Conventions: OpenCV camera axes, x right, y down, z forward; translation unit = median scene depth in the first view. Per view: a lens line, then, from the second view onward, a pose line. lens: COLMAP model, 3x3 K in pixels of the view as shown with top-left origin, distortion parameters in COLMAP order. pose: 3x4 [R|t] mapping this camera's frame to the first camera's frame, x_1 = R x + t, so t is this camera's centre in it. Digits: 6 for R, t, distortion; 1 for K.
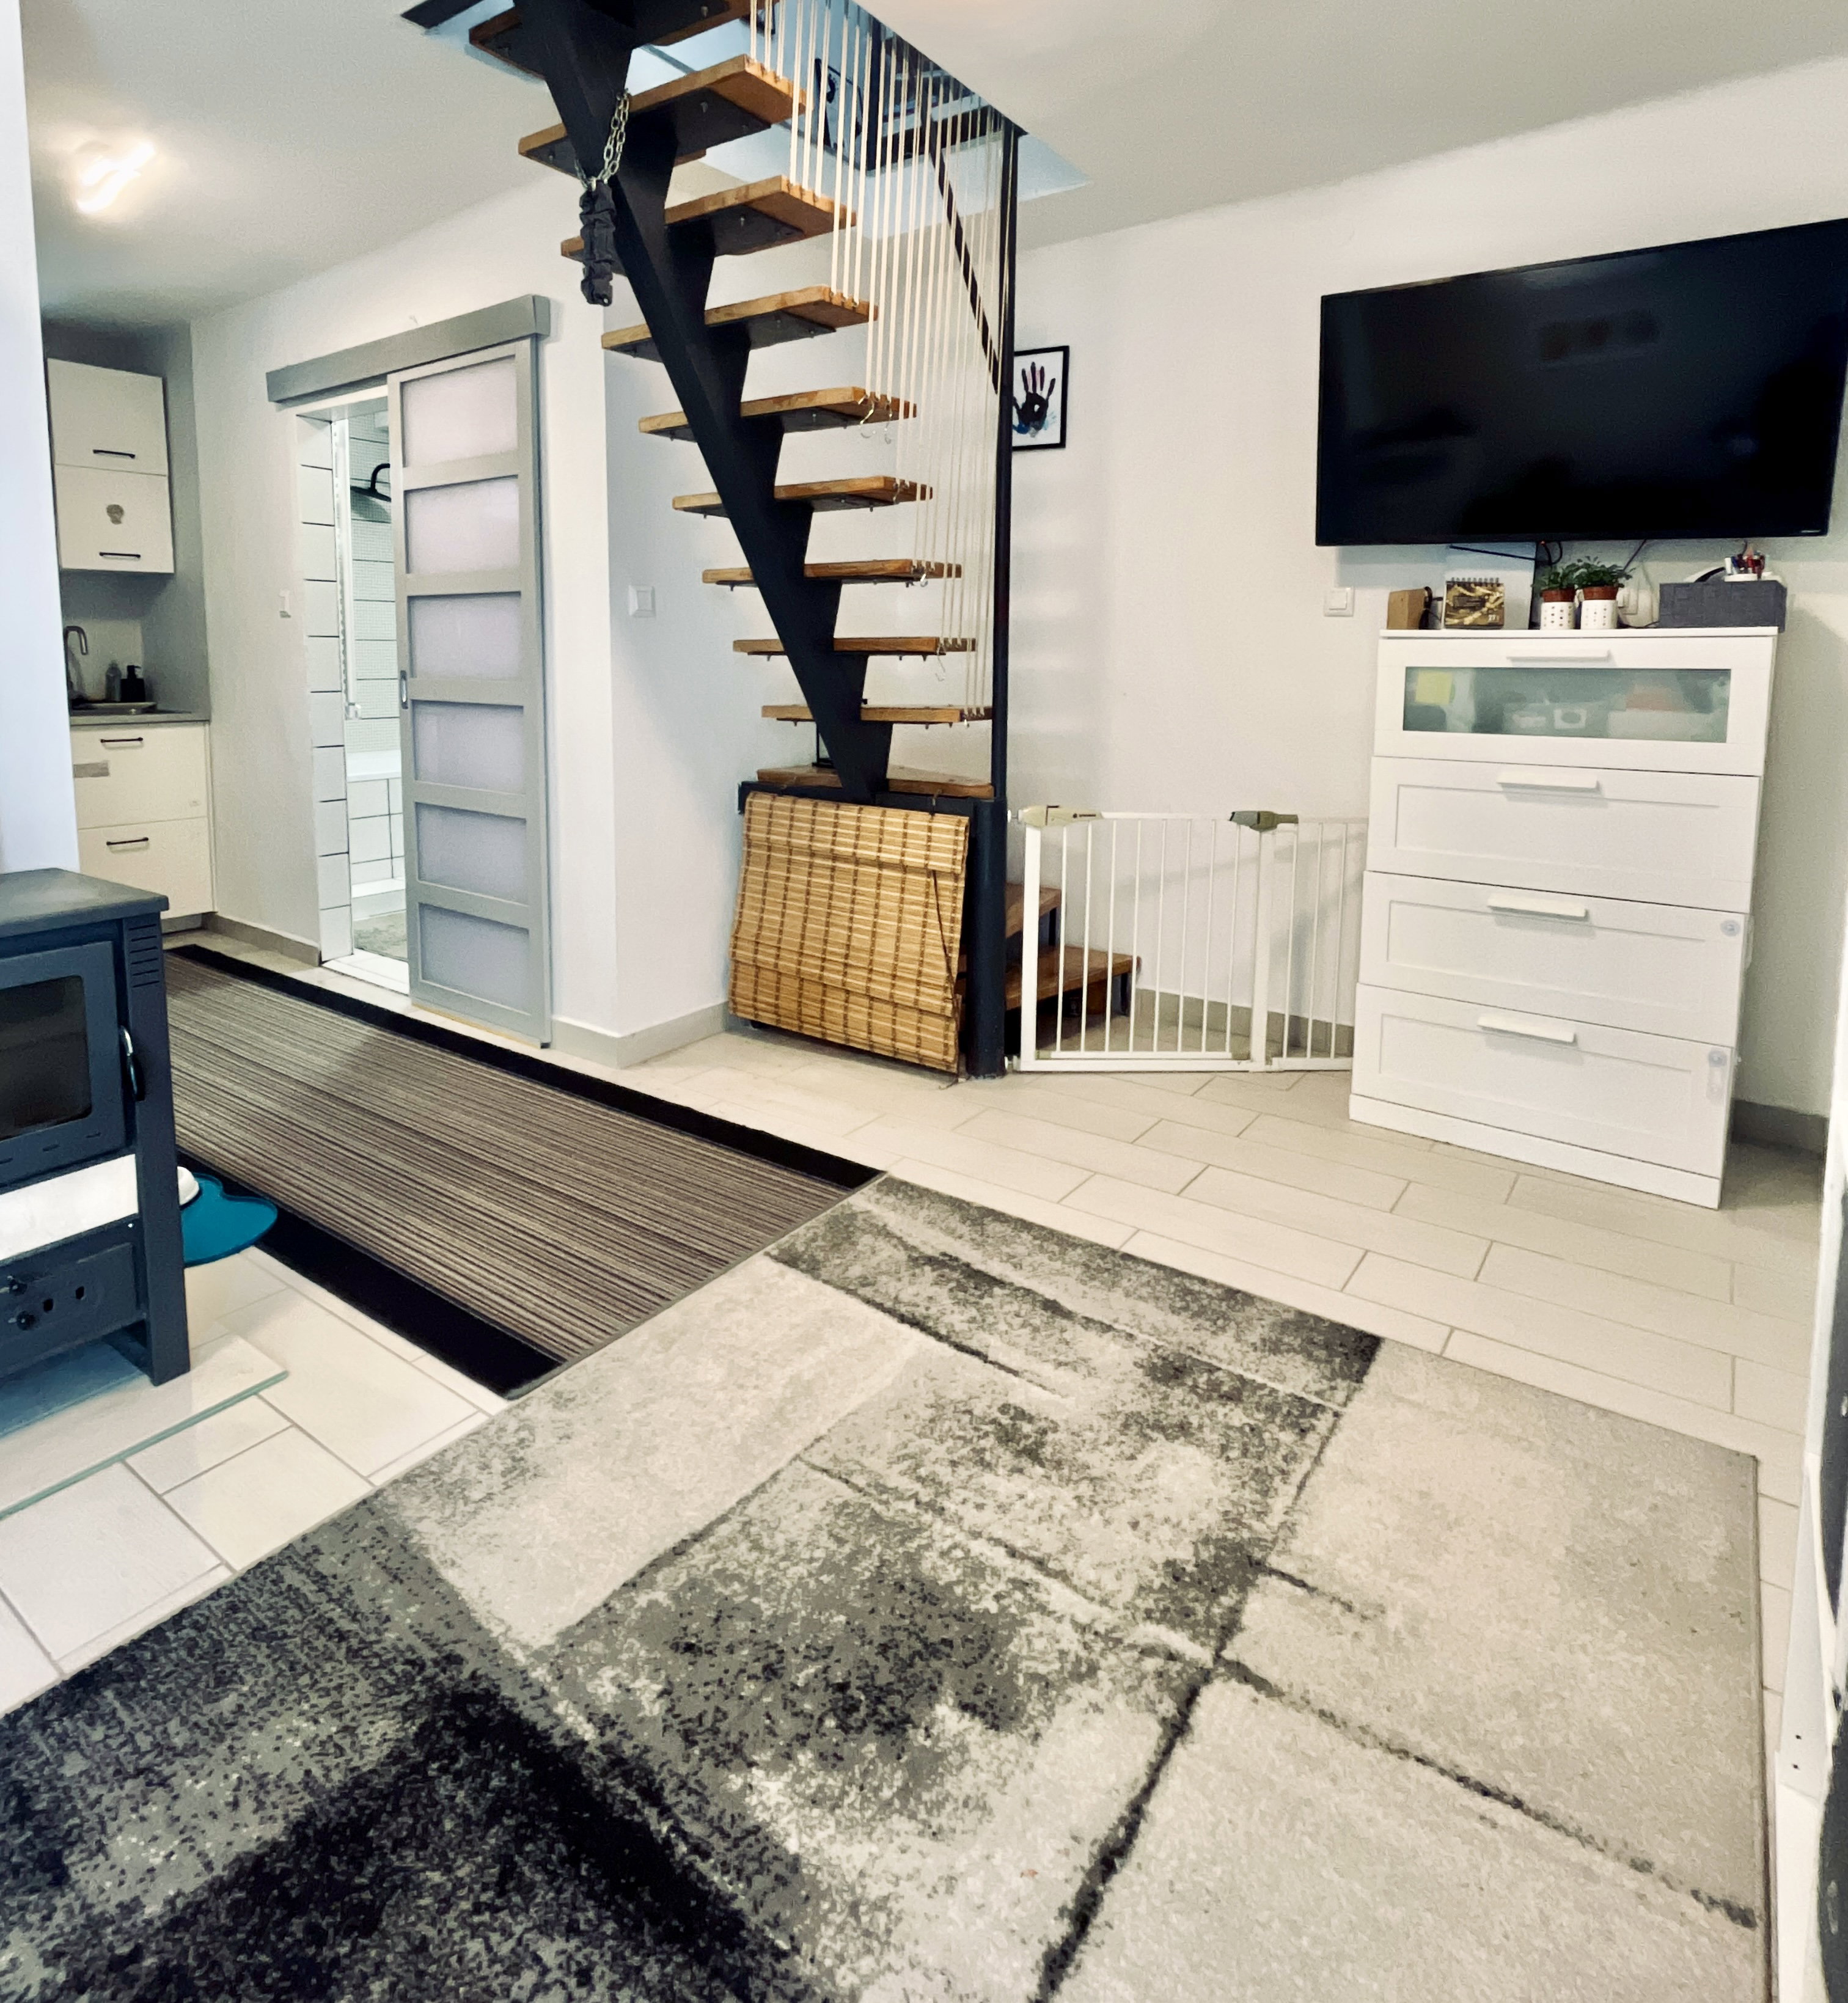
lens RADIAL K [[1136.1, 0, 912.3], [0, 1136.1, 793.8], [0, 0, 1]] dist [0.004180, -0.000600]
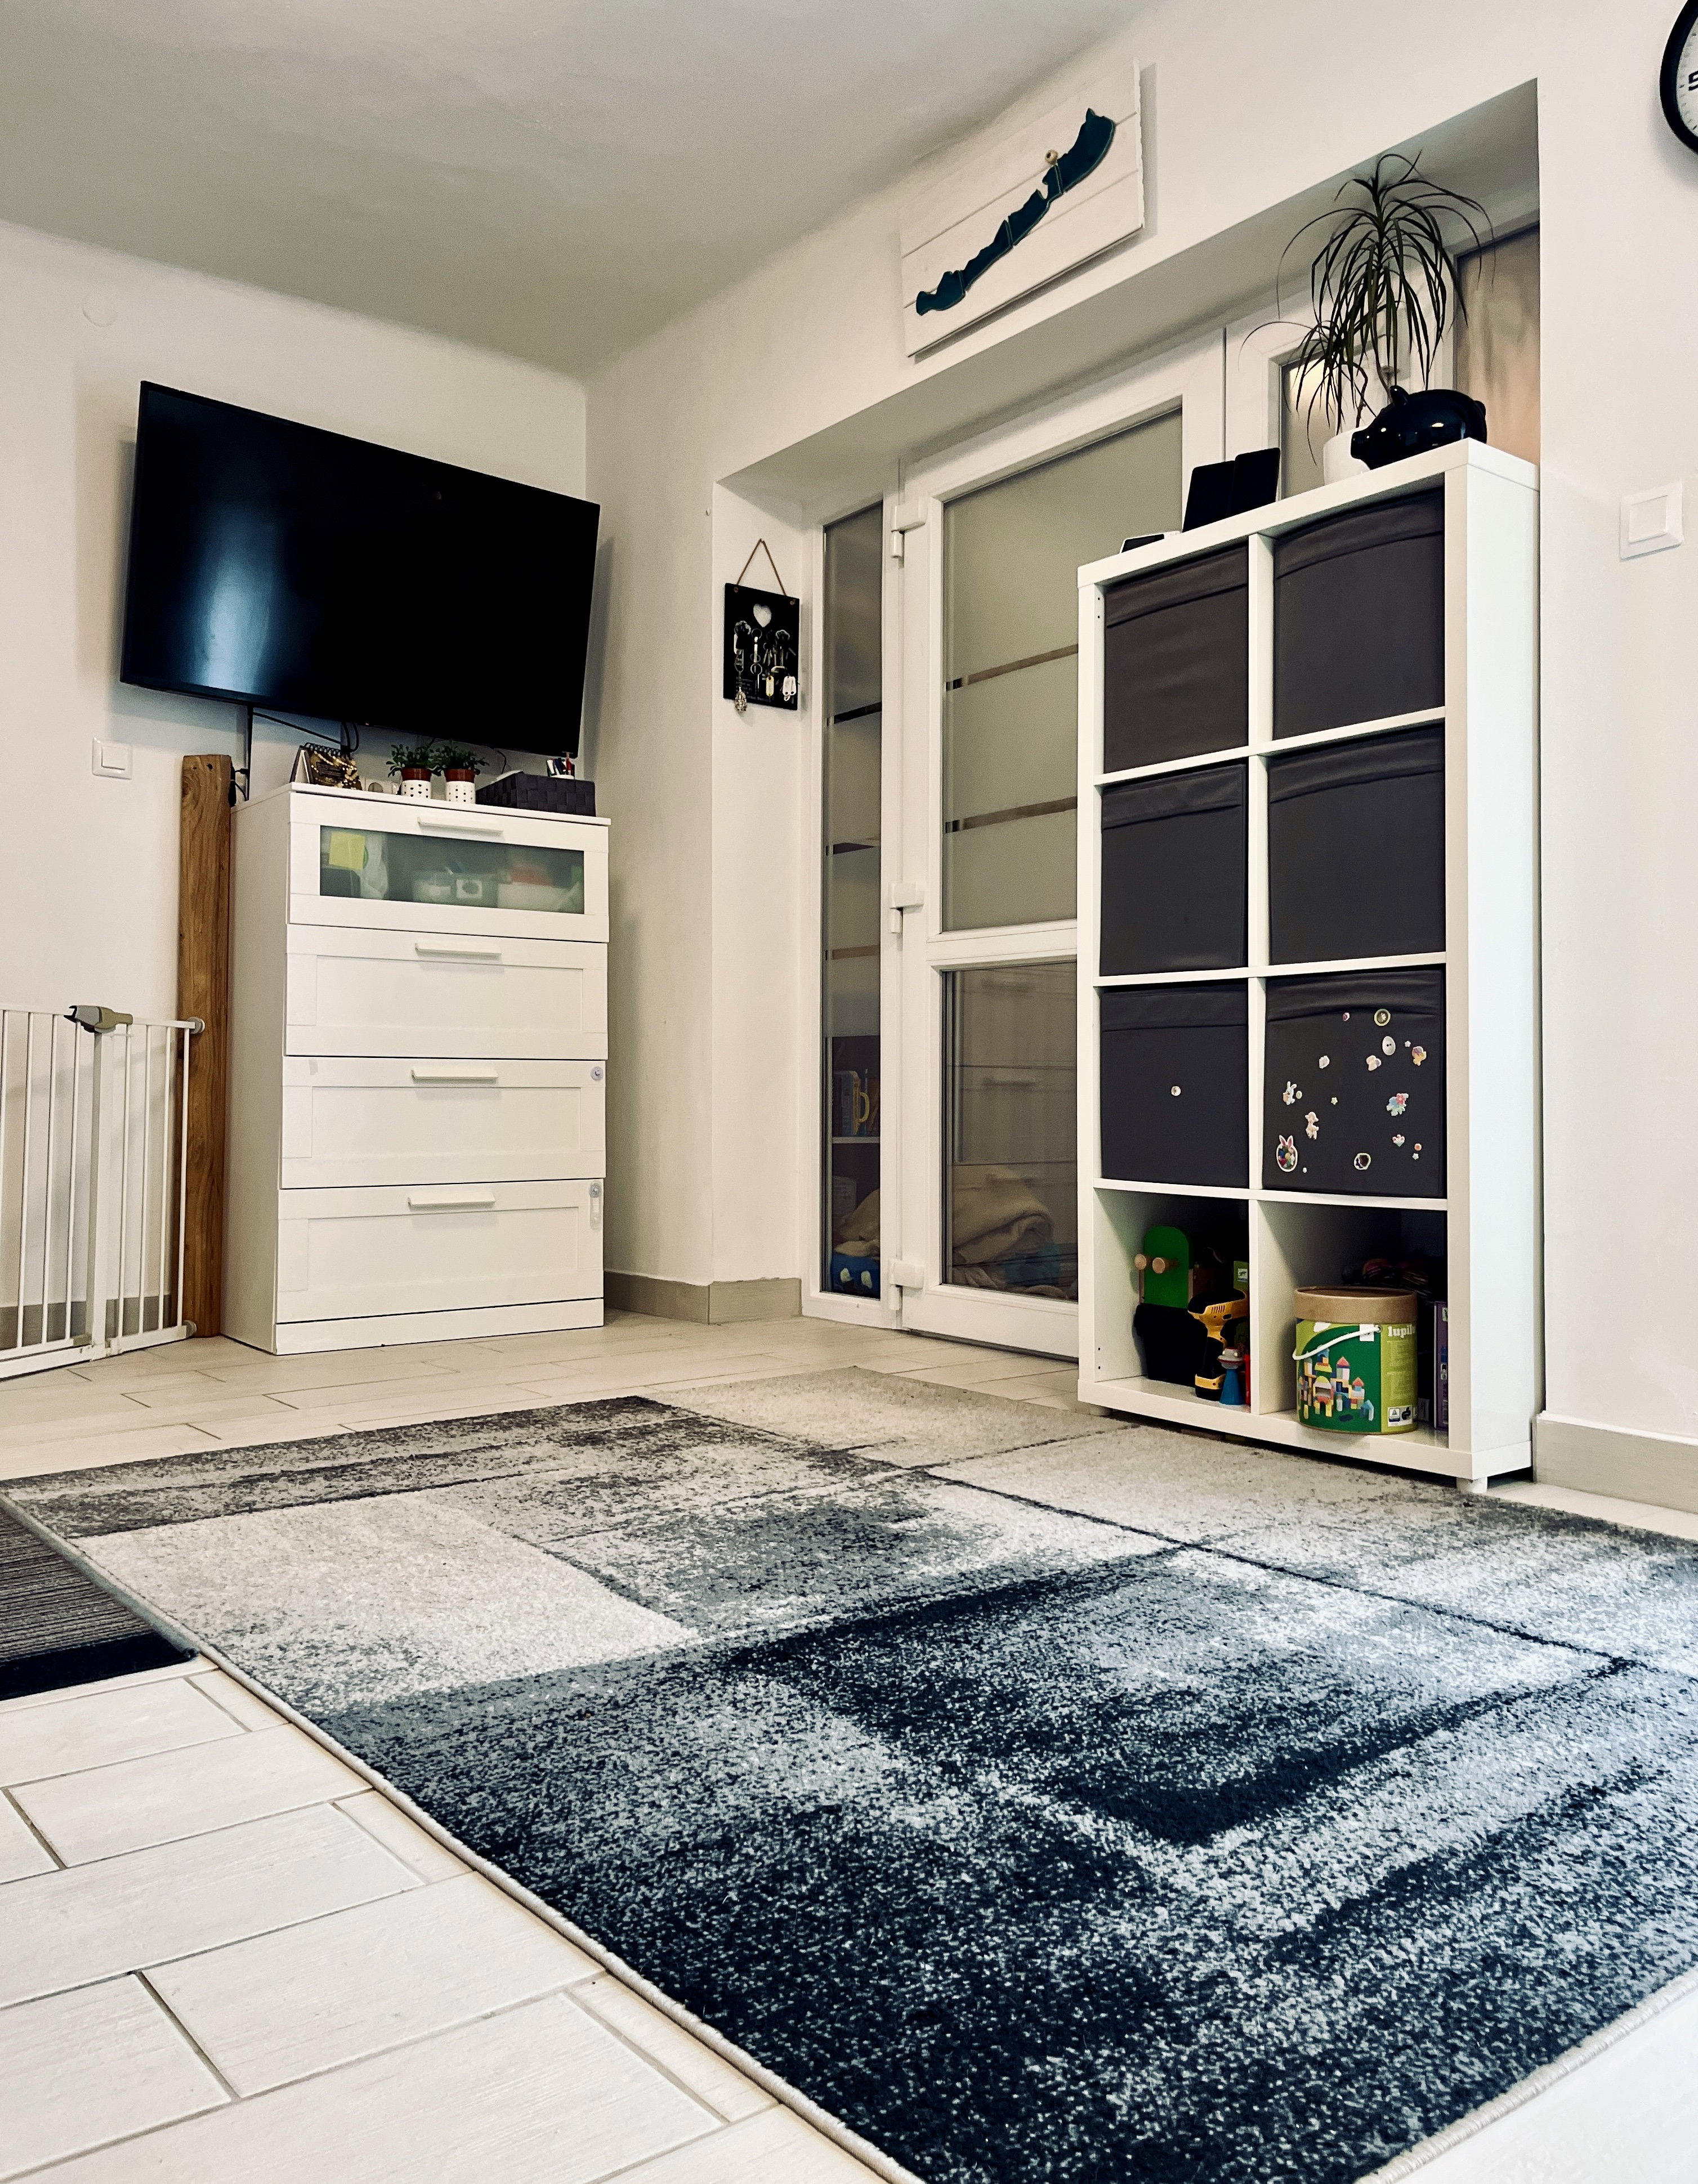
lens RADIAL K [[1715.0, 0, 849.3], [0, 1715.0, 1092.1], [0, 0, 1]] dist [0.004289, -0.001131]
pose [[0.279215, 0.003784, 0.960221, -0.864974], [0.108174, 0.993503, -0.035370, 0.220187], [-0.954116, 0.113747, 0.276992, 0.266788]]
